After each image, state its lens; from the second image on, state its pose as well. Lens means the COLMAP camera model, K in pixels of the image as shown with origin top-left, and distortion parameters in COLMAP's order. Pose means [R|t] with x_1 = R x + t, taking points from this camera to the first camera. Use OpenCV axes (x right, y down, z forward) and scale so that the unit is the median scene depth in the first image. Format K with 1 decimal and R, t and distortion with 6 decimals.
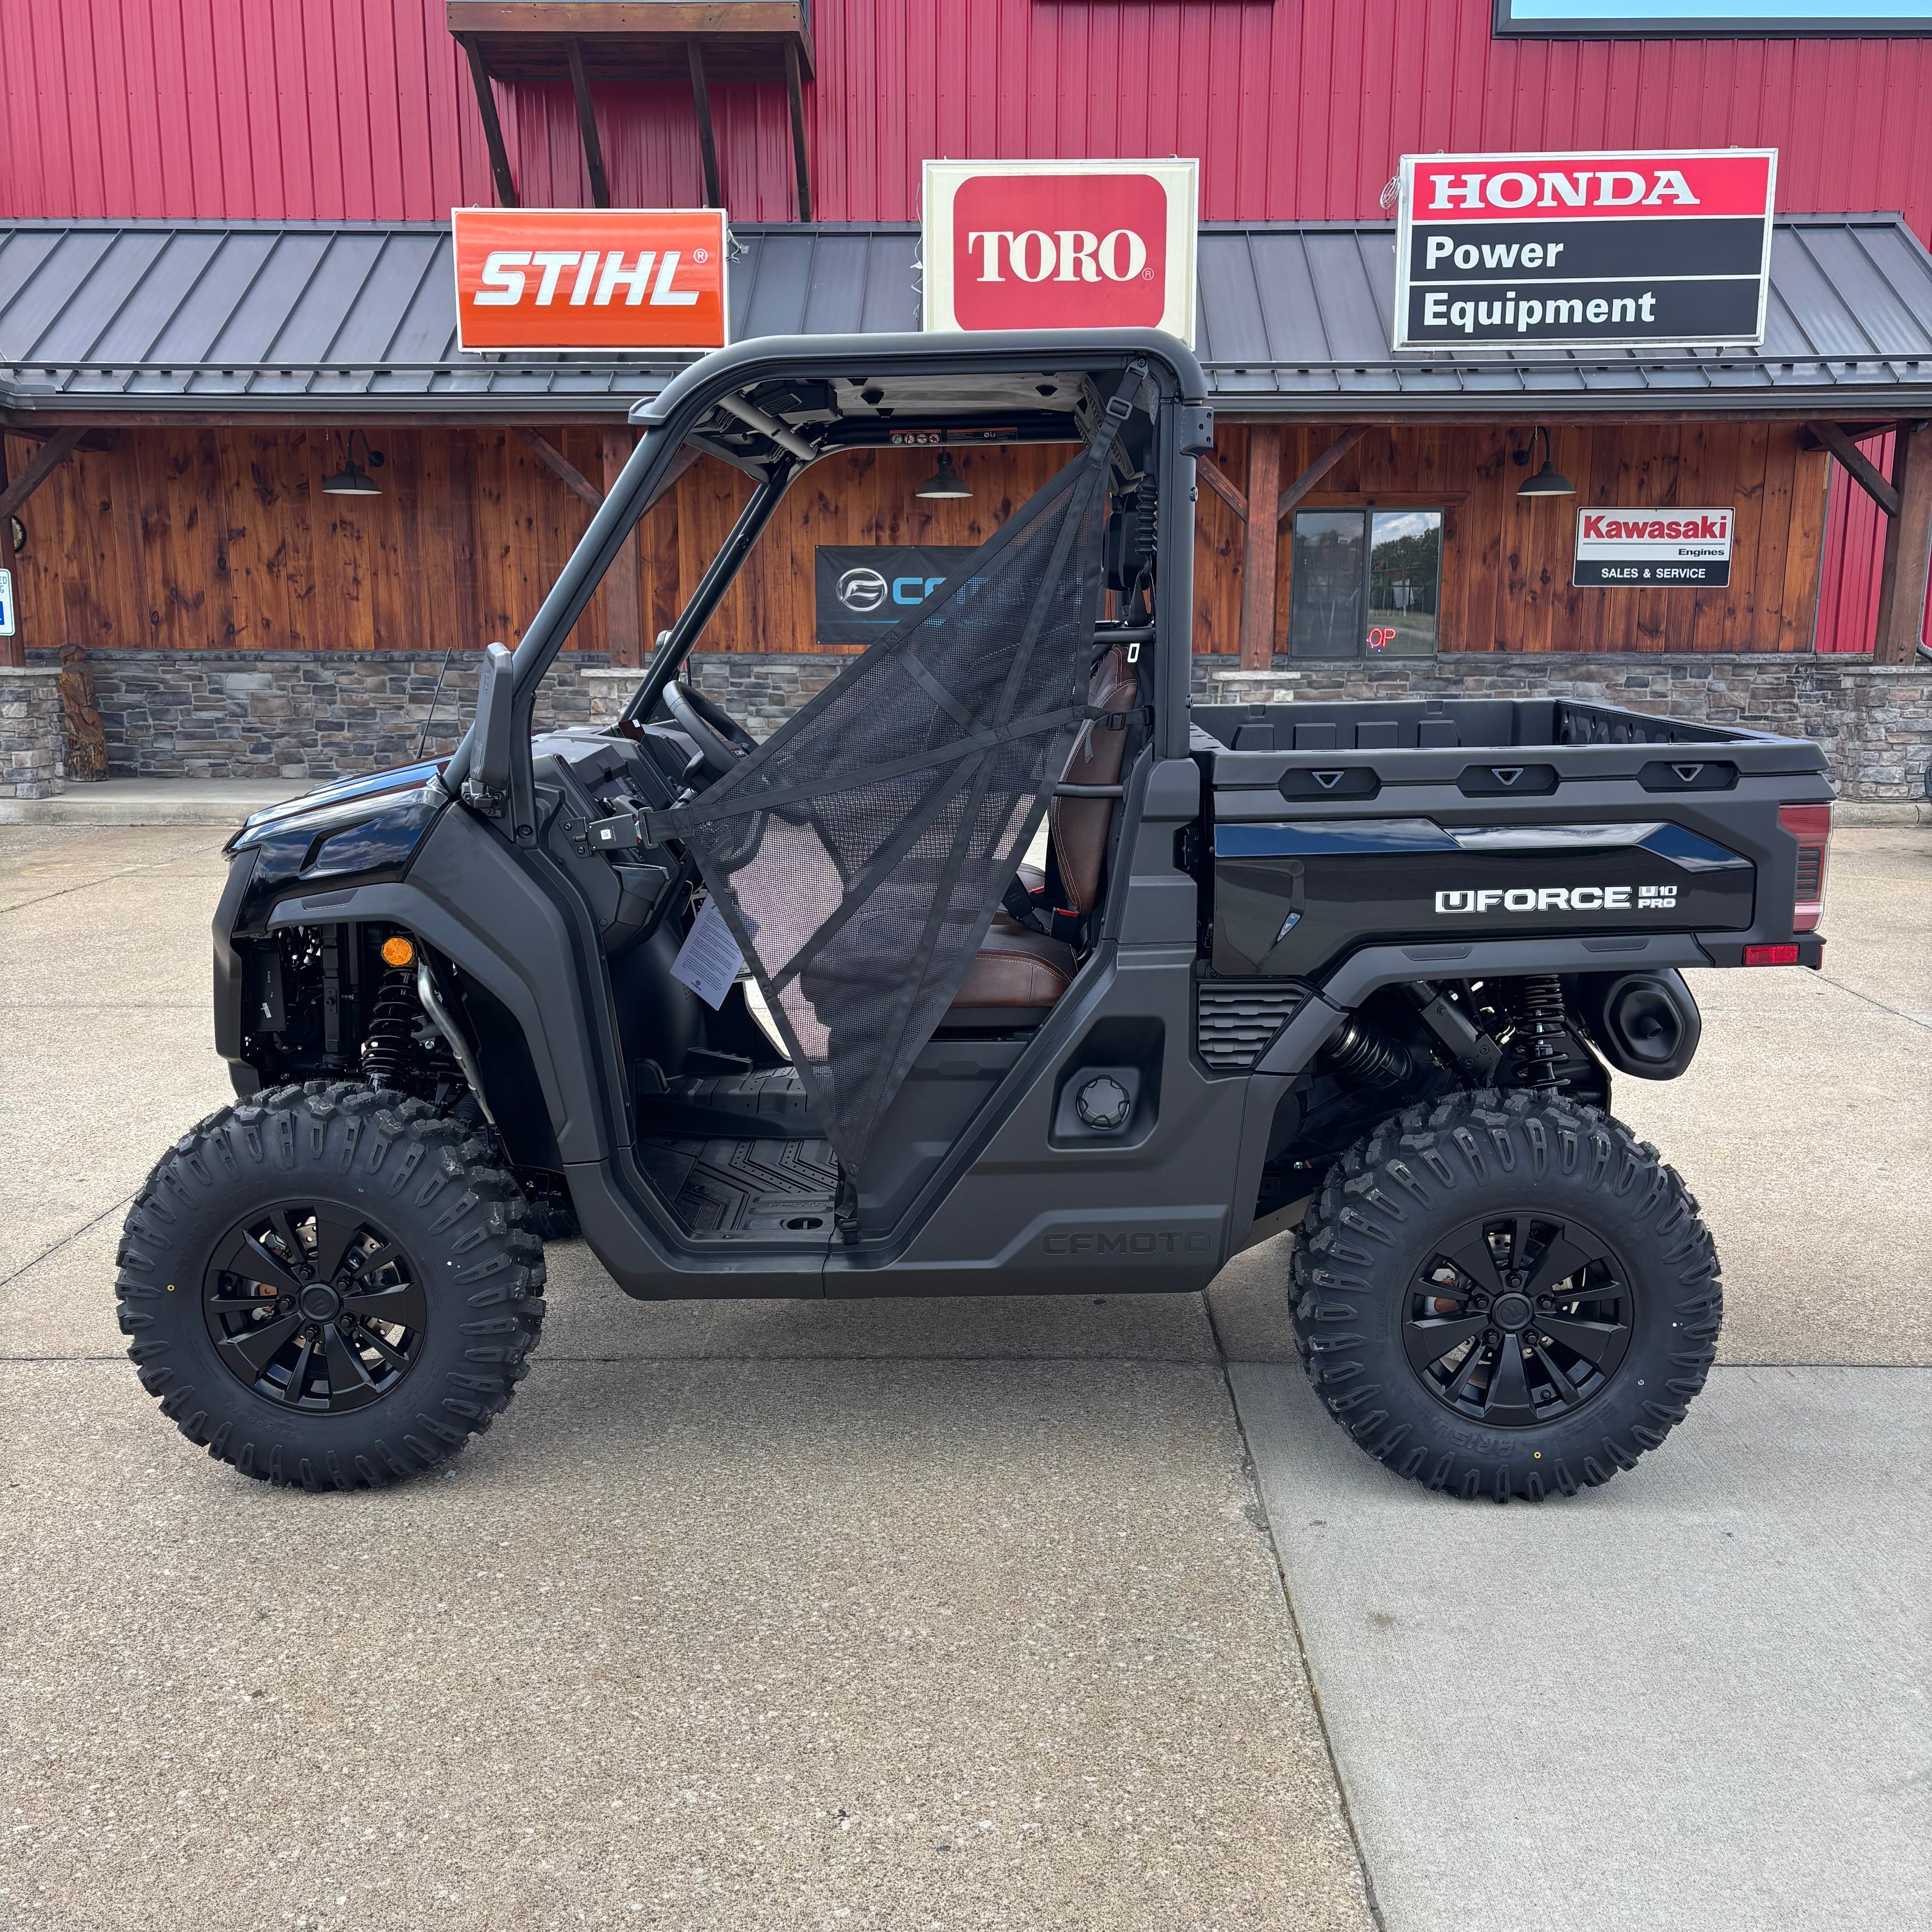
lens RADIAL K [[2044.2, 0, 958.9], [0, 2044.2, 1043.5], [0, 0, 1]] dist [-0.021607, 0.178920]
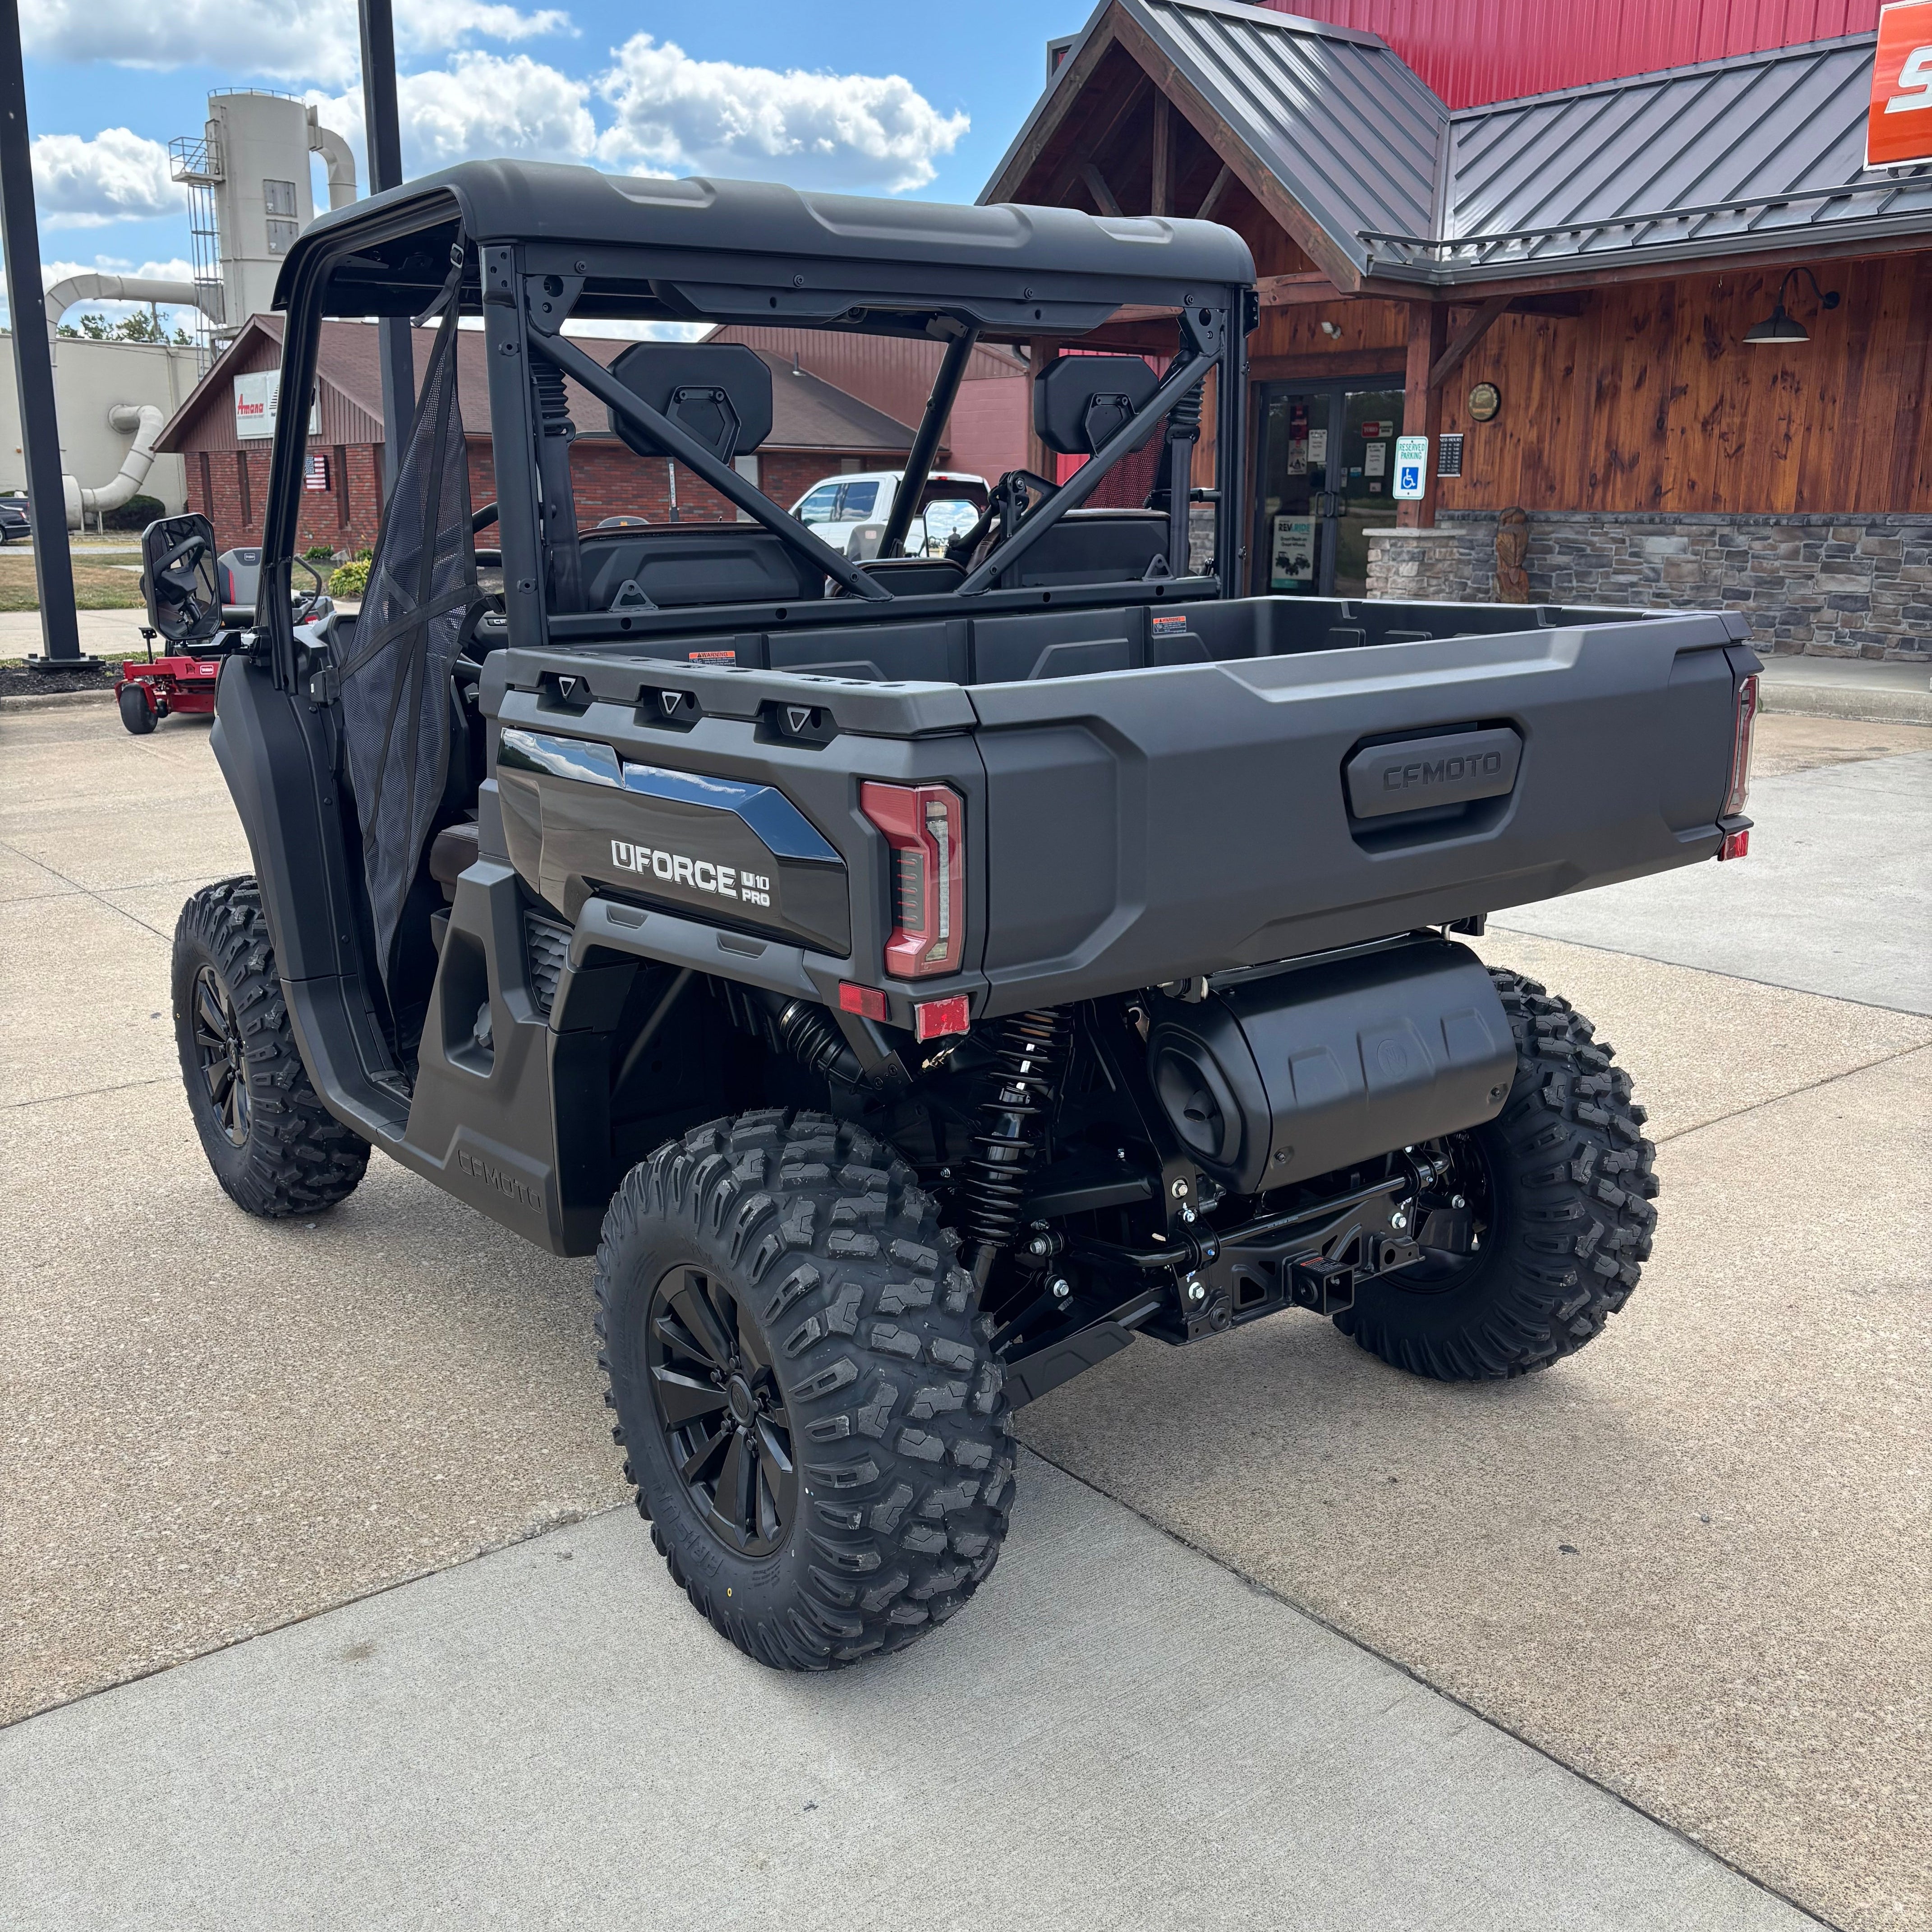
lens RADIAL K [[1982.4, 0, 858.4], [0, 1982.4, 964.9], [0, 0, 1]] dist [0.002654, 0.089767]
pose [[0.611461, 0.189017, -0.768367, 0.190187], [-0.161241, 0.980439, 0.112872, -0.027255], [0.774672, 0.054876, 0.629978, 0.121279]]
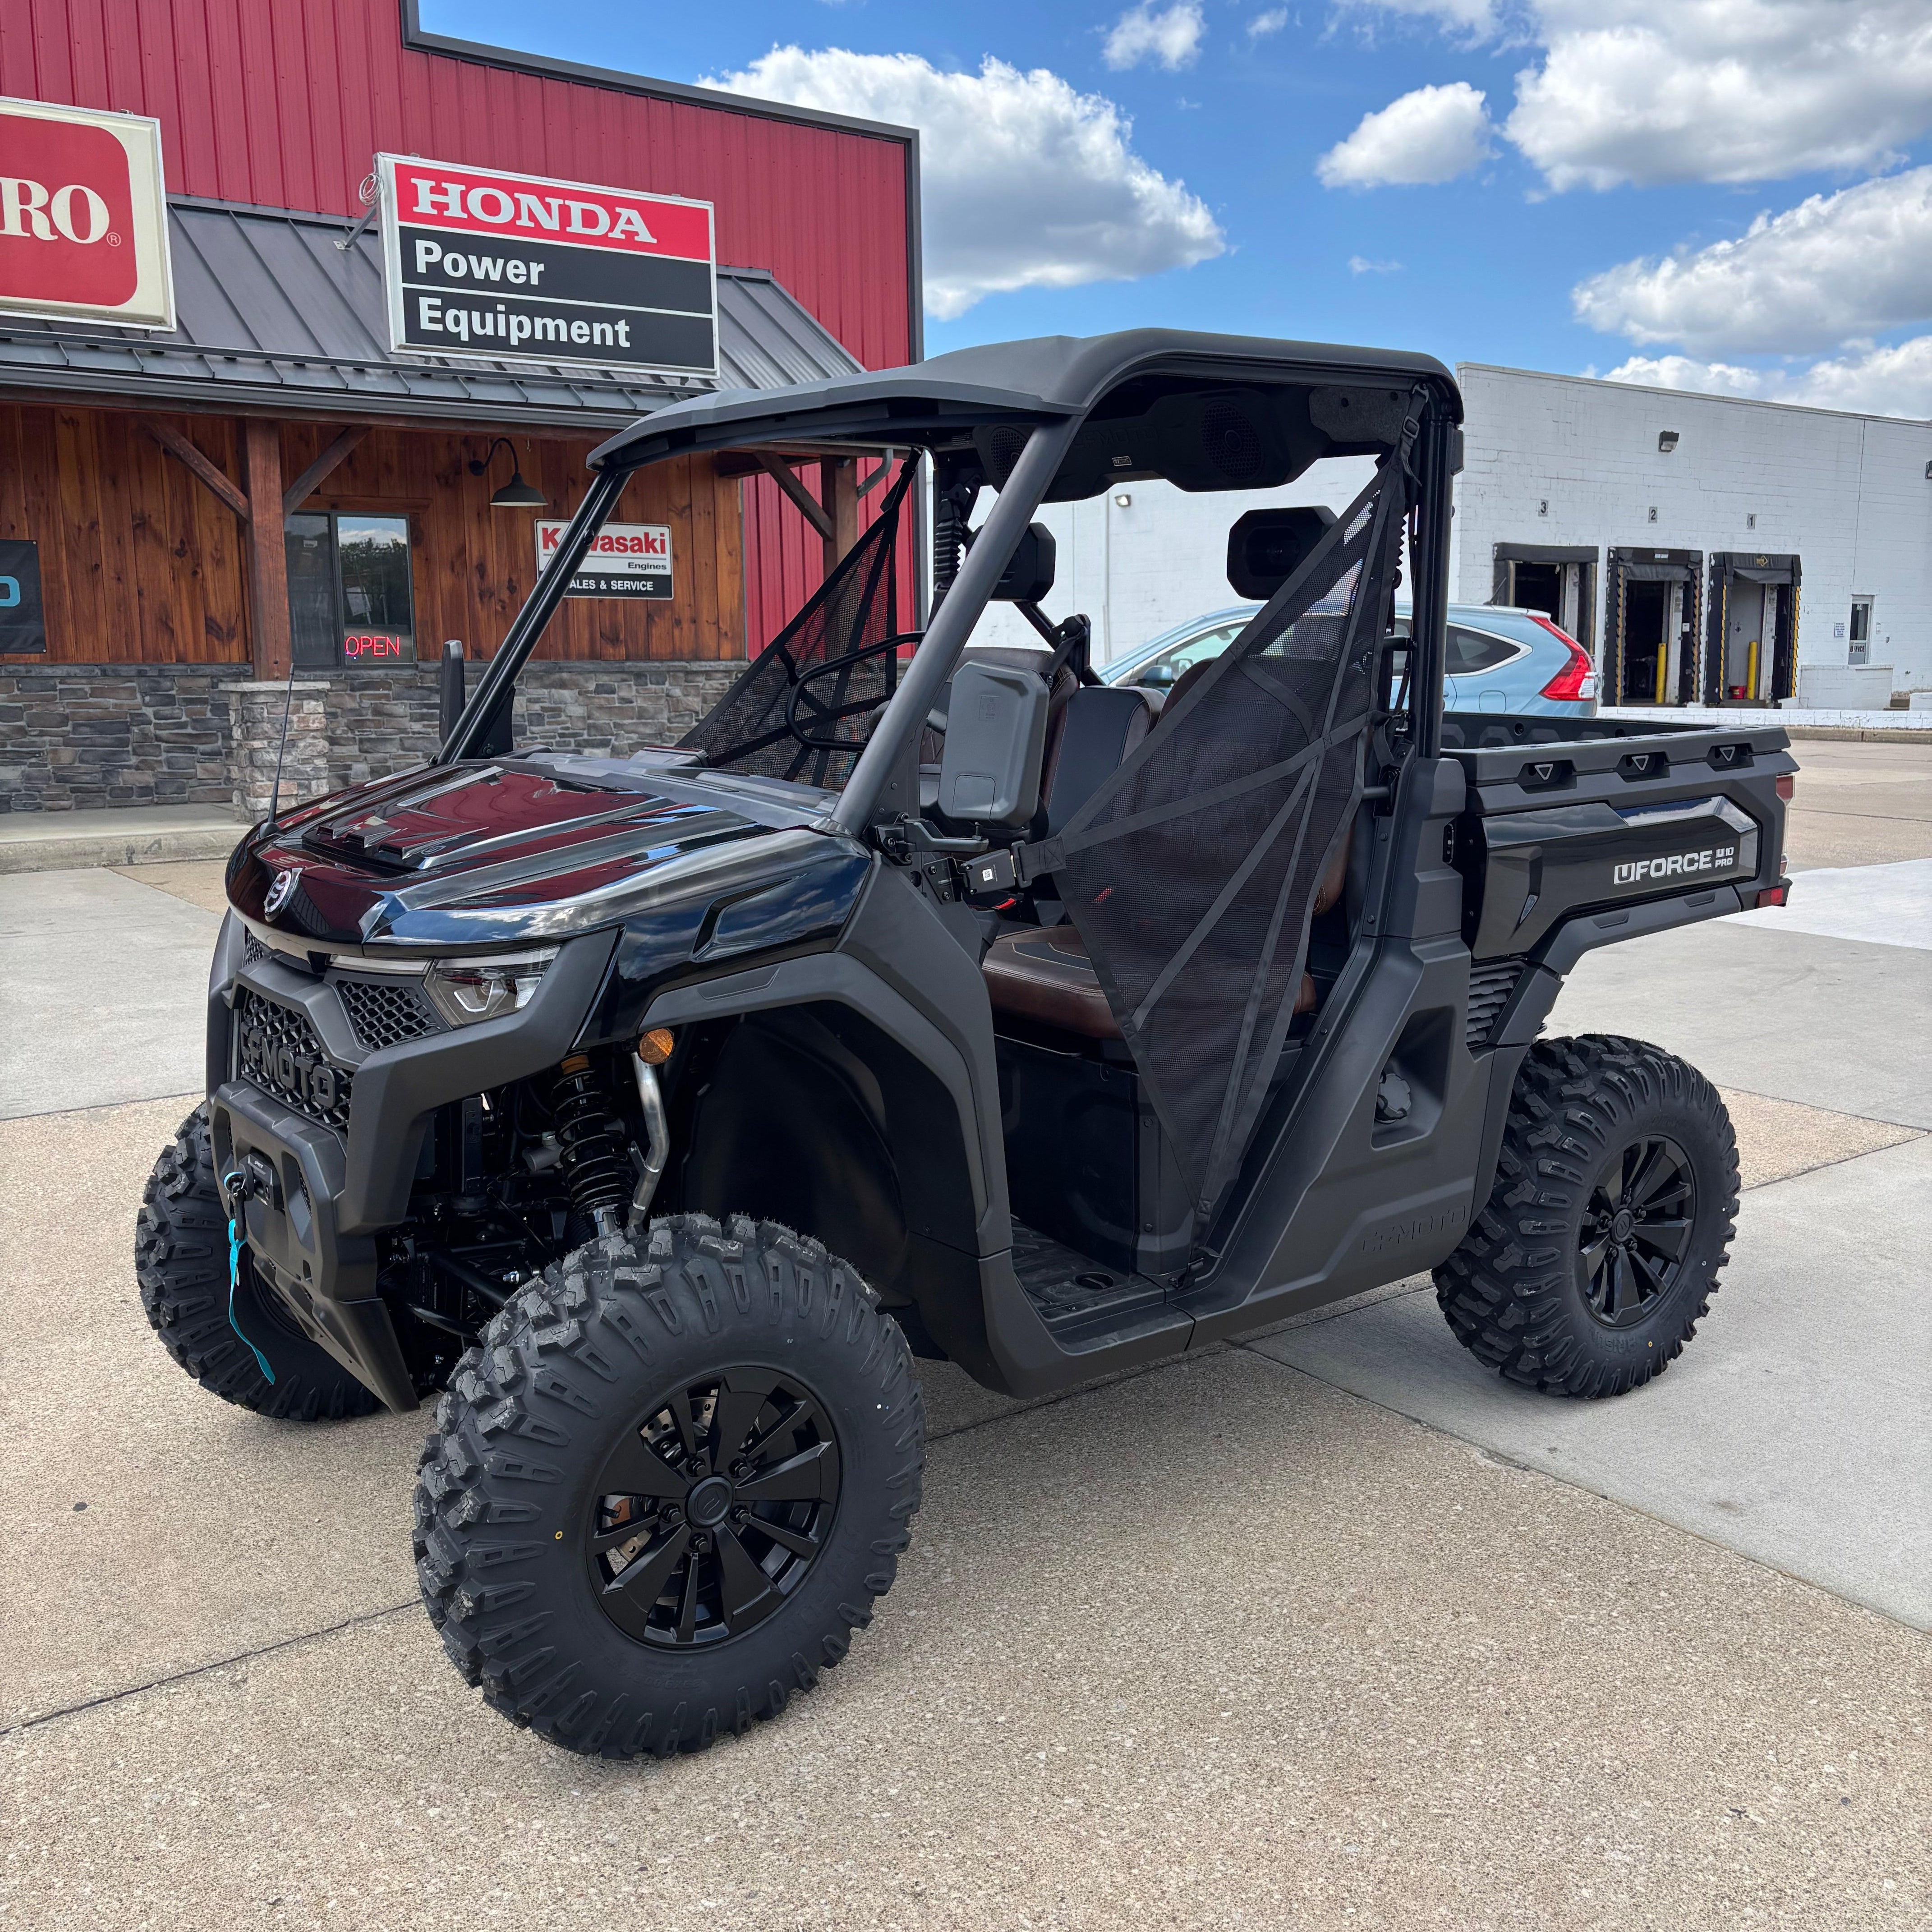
lens RADIAL K [[2052.6, 0, 964.7], [0, 2052.6, 999.5], [0, 0, 1]] dist [-0.004640, 0.106989]
pose [[0.800506, -0.103996, 0.590233, -0.154750], [0.119147, 0.992787, 0.013331, -0.012237], [-0.587362, 0.059653, 0.807123, 0.061401]]
